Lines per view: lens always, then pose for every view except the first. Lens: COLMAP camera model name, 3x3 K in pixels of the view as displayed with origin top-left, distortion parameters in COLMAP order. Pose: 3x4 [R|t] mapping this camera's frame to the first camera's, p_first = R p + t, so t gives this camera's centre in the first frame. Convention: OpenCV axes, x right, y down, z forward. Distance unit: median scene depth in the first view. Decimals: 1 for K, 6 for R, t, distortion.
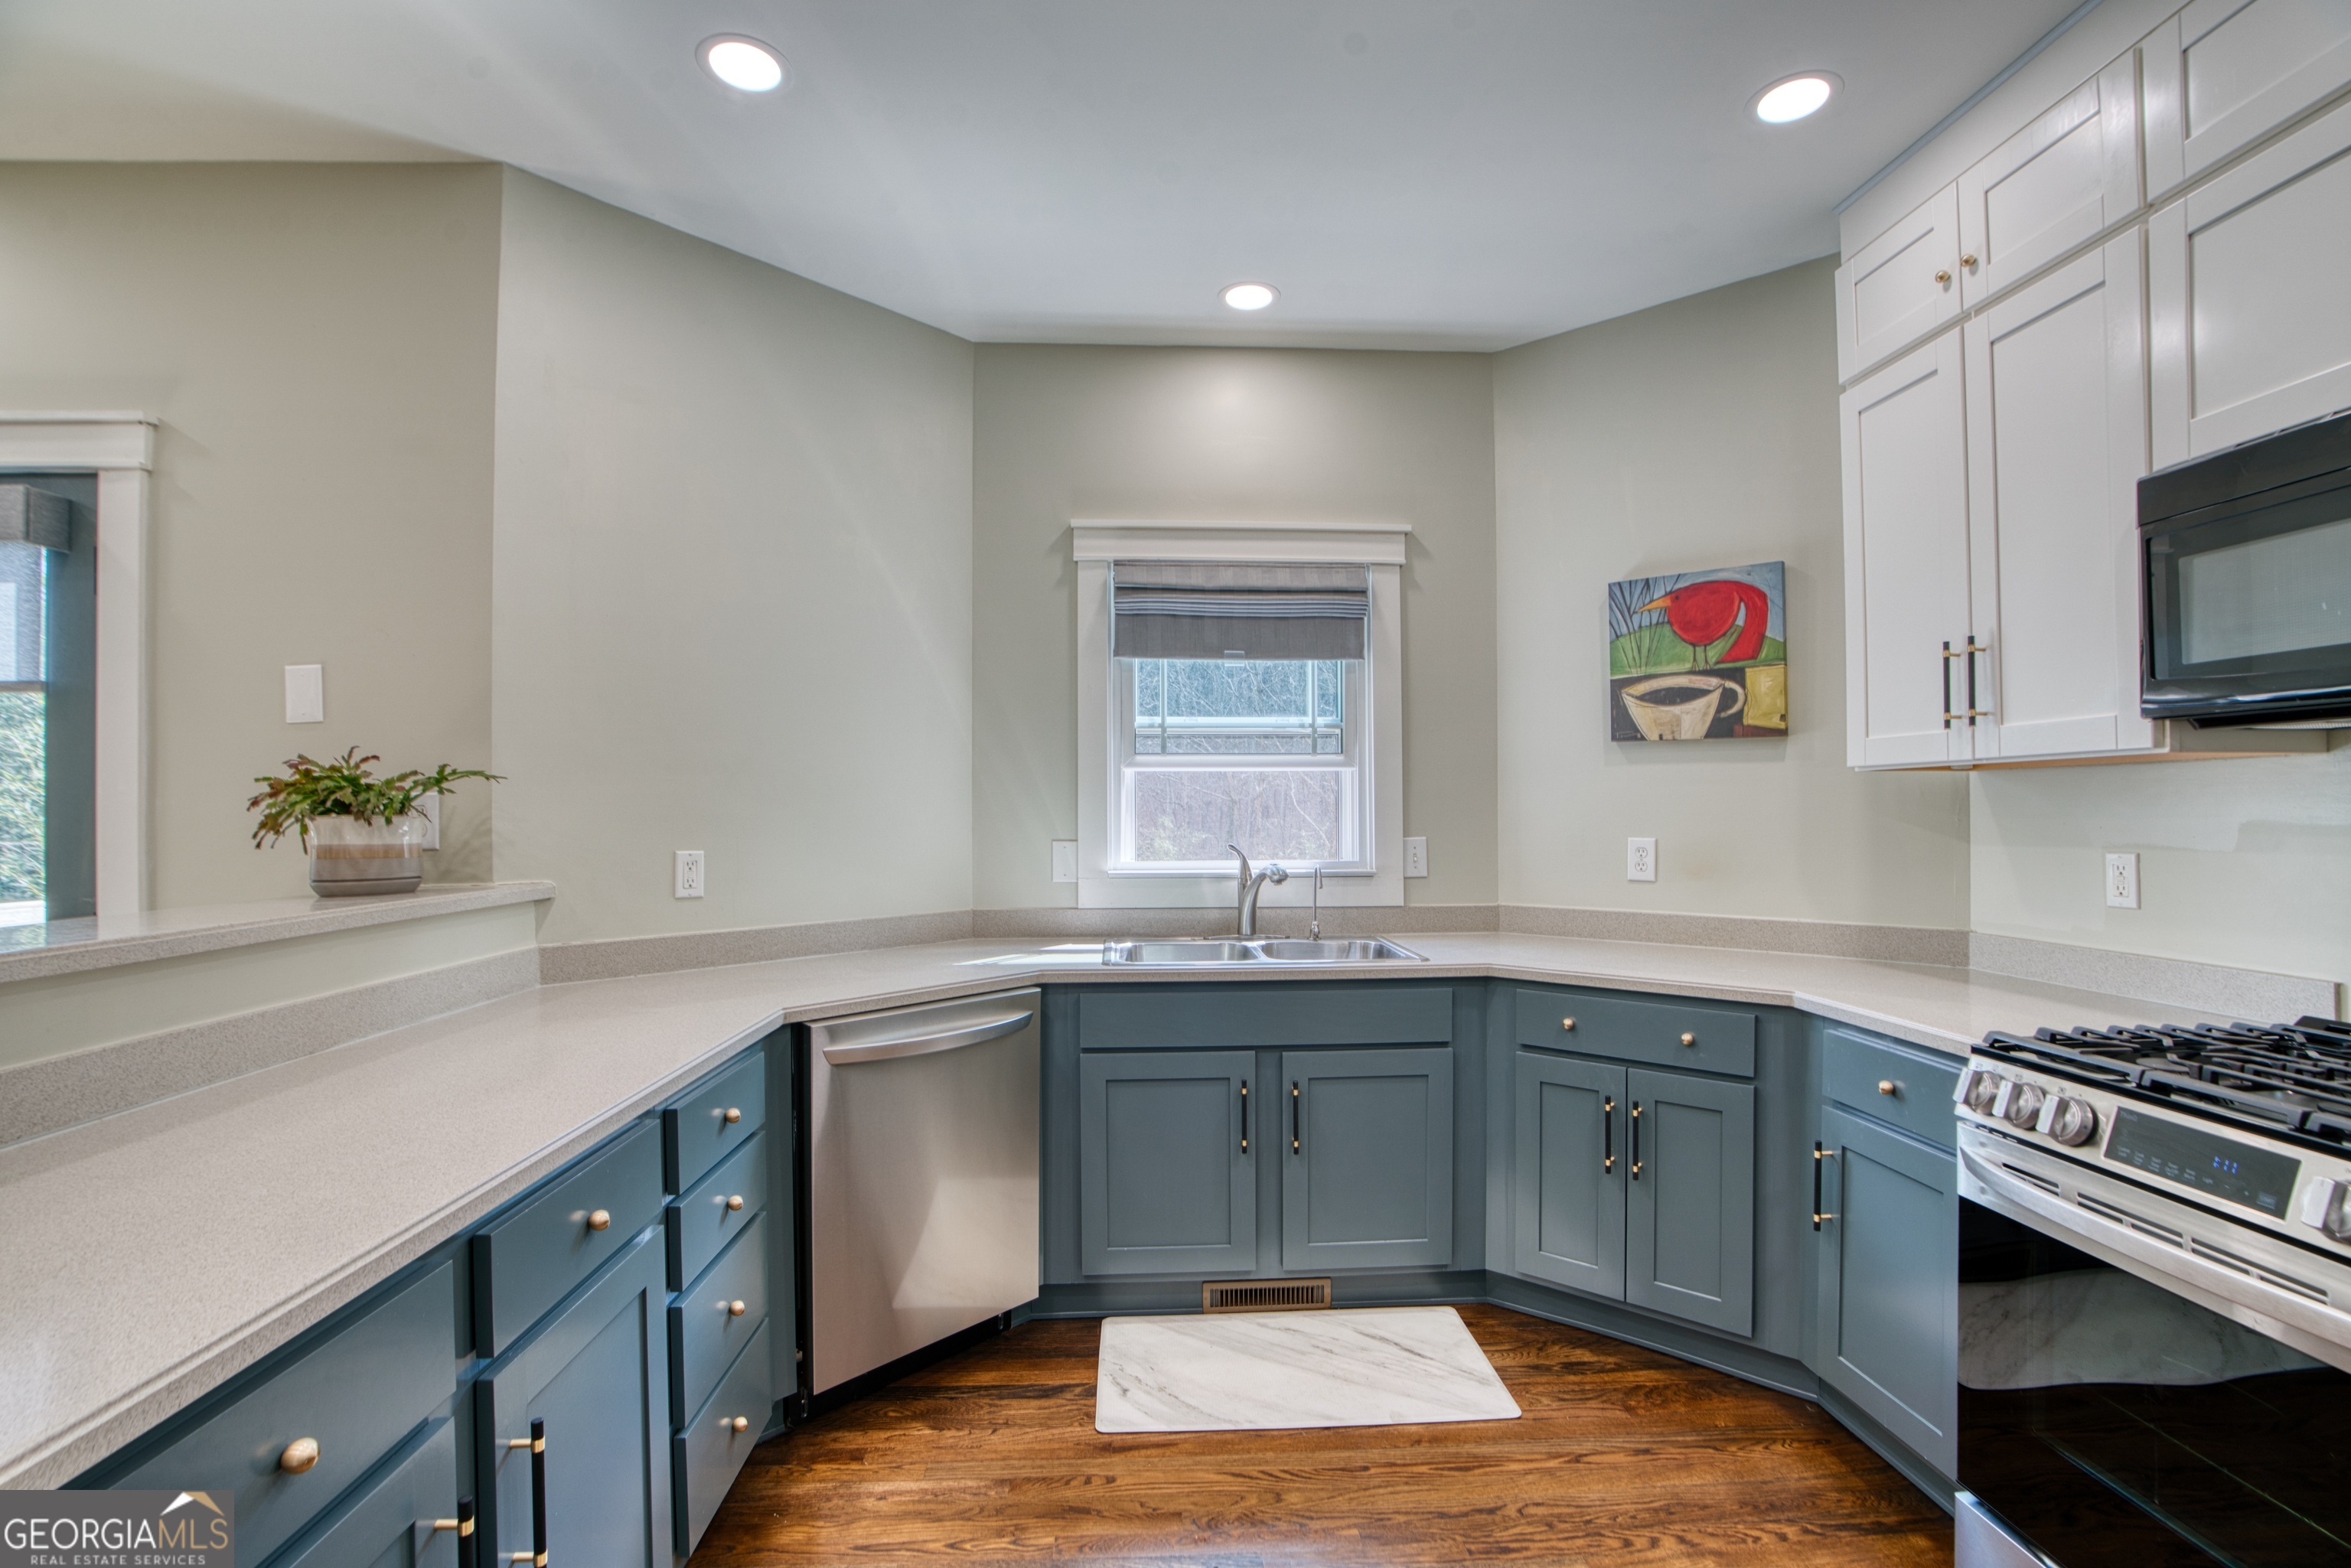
lens RADIAL K [[1071.8, 0, 1179.5], [0, 1071.8, 799.2], [0, 0, 1]] dist [-0.070493, 0.027691]
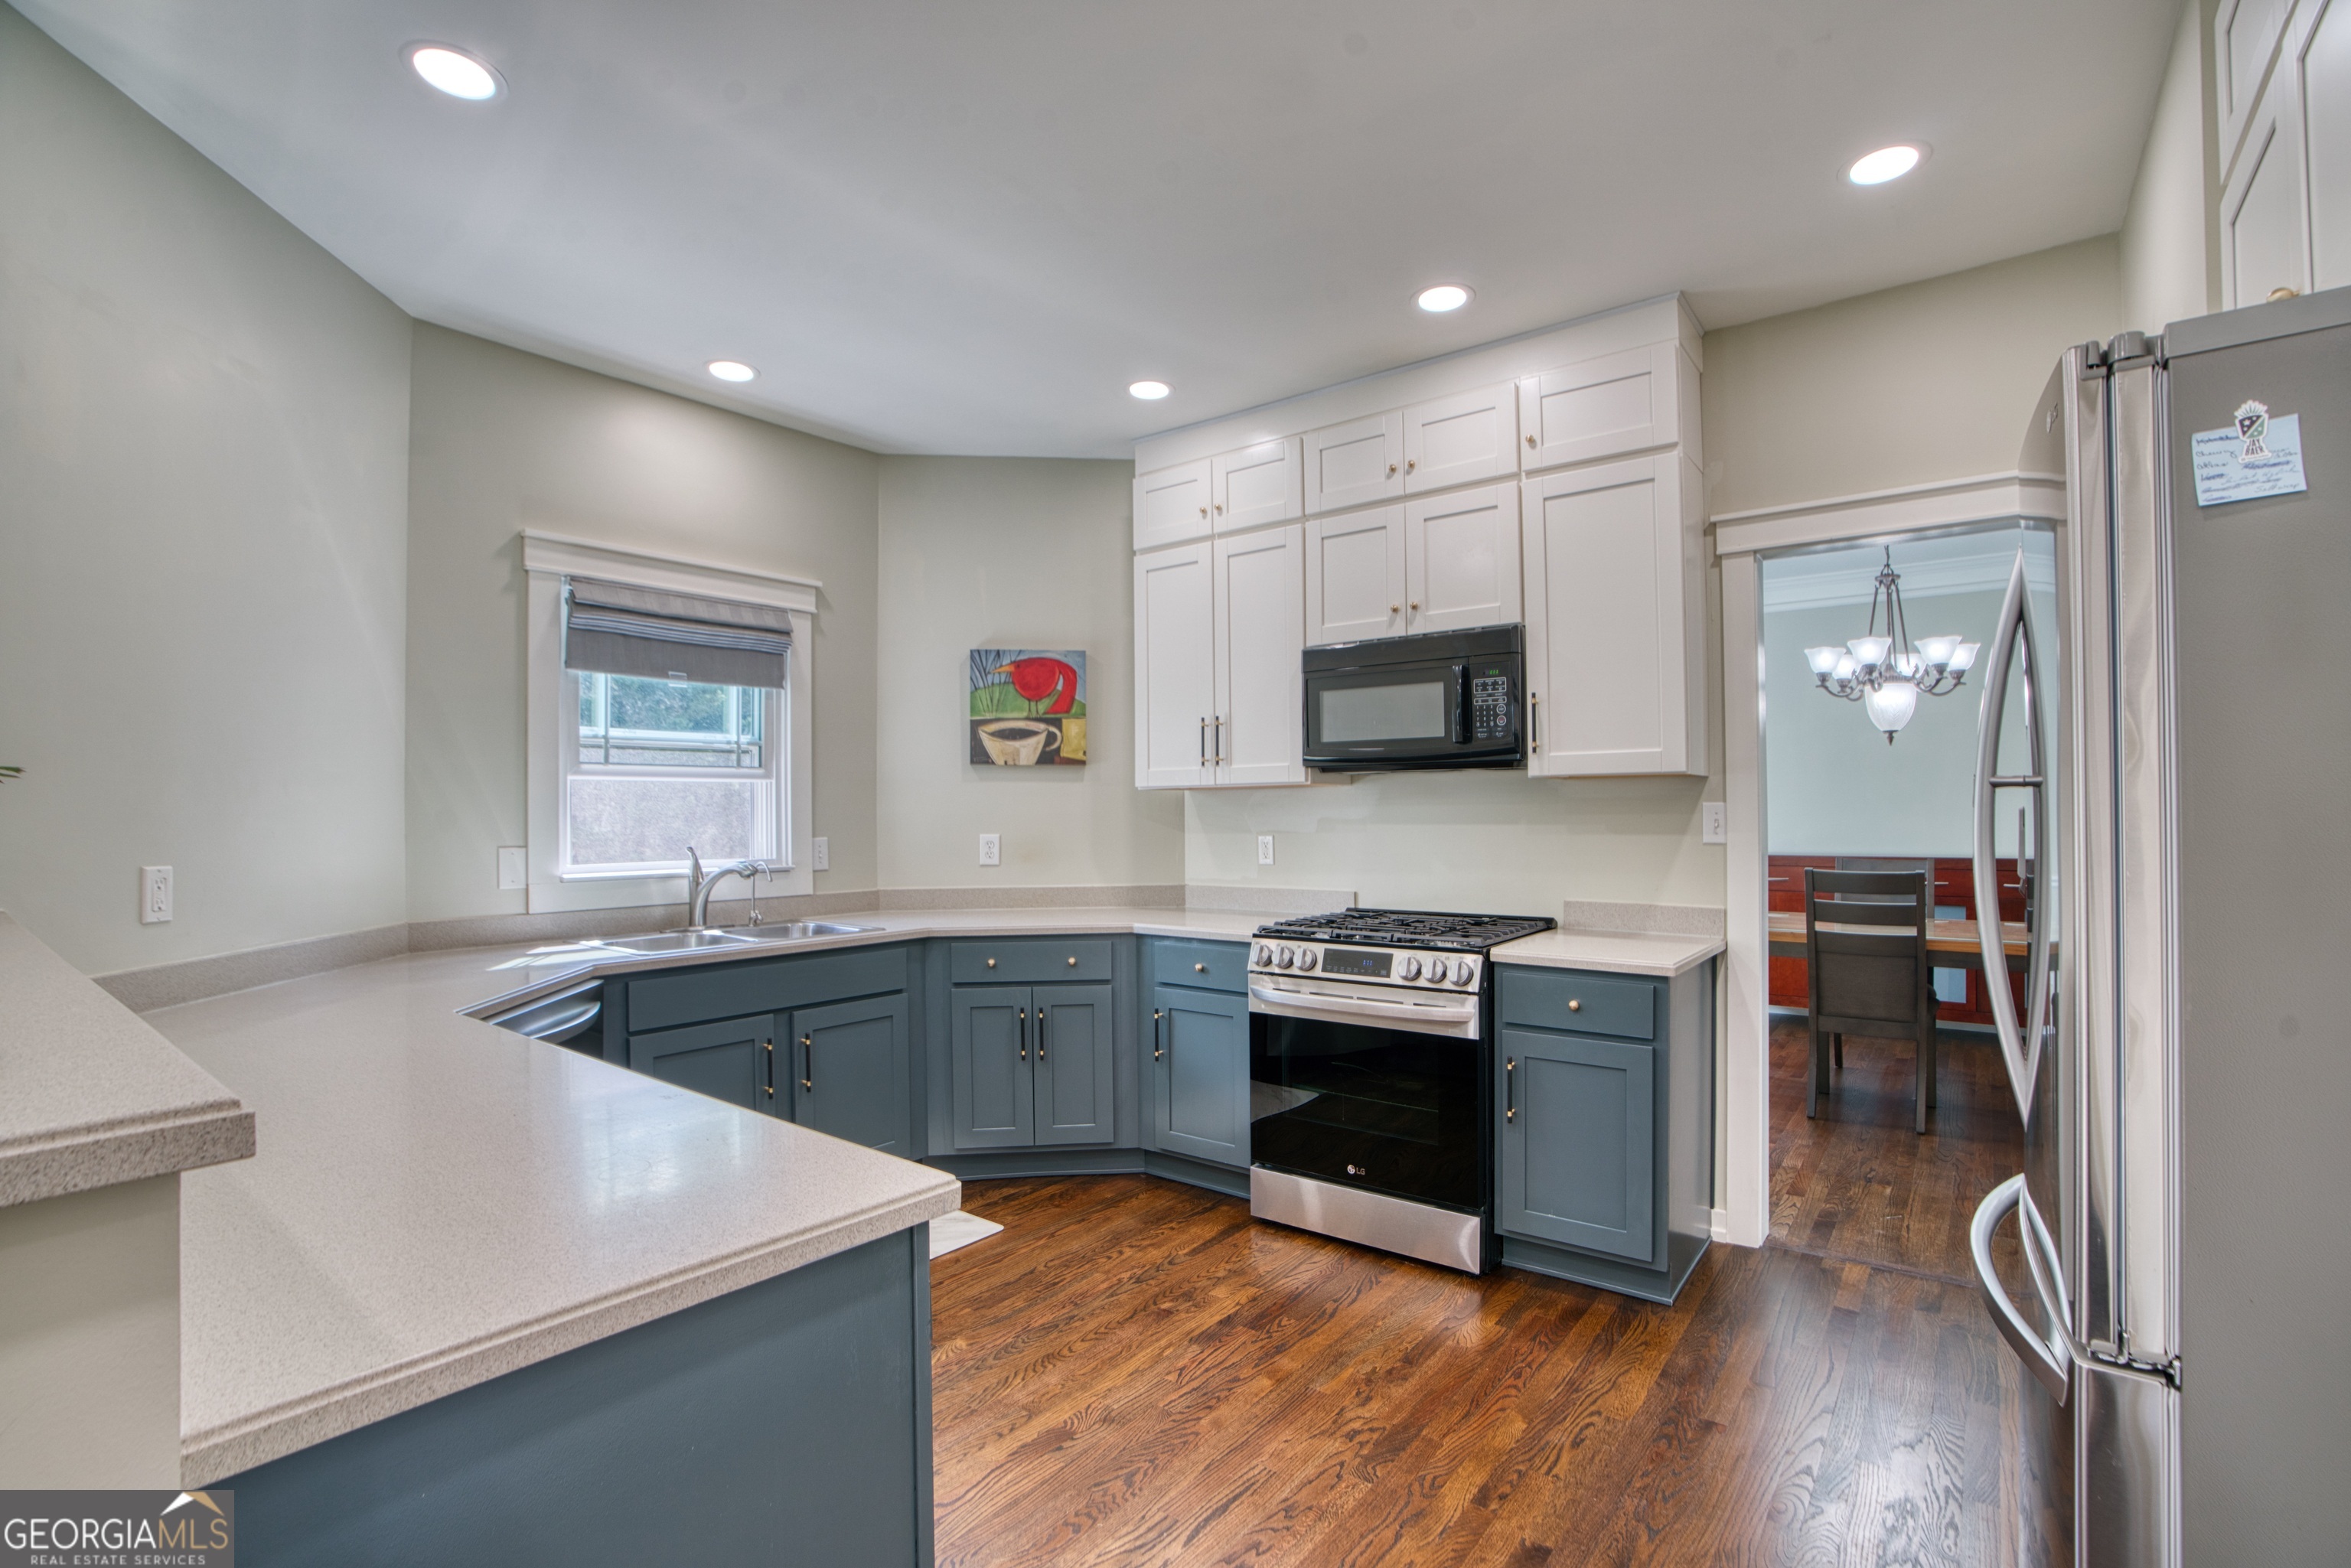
lens RADIAL K [[1071.8, 0, 1179.5], [0, 1071.8, 799.2], [0, 0, 1]] dist [-0.070493, 0.027691]
pose [[0.659347, 0.005868, 0.751816, -0.488592], [-0.000400, 0.999972, -0.007454, 0.000926], [-0.751838, 0.004614, 0.659331, -0.127465]]
